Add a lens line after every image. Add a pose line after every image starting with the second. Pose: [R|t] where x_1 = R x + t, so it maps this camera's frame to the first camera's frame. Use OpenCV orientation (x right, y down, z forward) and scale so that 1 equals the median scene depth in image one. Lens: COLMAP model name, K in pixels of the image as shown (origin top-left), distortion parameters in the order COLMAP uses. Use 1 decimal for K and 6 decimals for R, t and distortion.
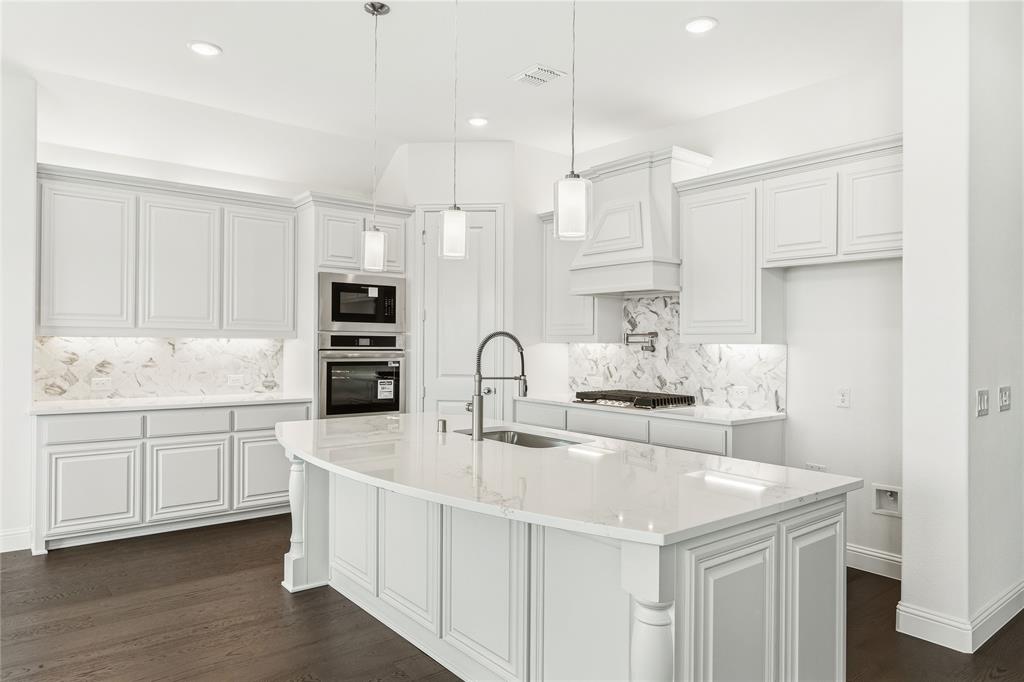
lens RADIAL K [[653.5, 0, 511.5], [0, 653.5, 340.4], [0, 0, 1]] dist [-0.006889, -0.002144]
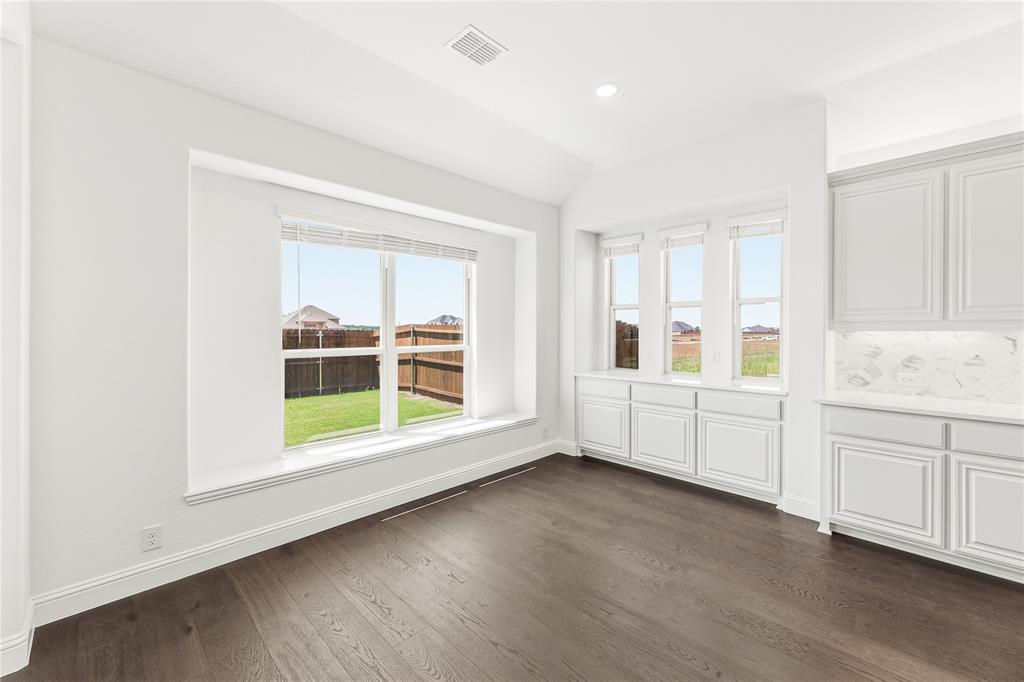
lens RADIAL K [[414.8, 0, 510.1], [0, 414.8, 331.2], [0, 0, 1]] dist [-0.000913, 0.000031]
pose [[0.096766, -0.007241, -0.995281, -0.077123], [0.004563, 0.999966, -0.006831, -0.003933], [0.995297, -0.003881, 0.096796, 0.367379]]
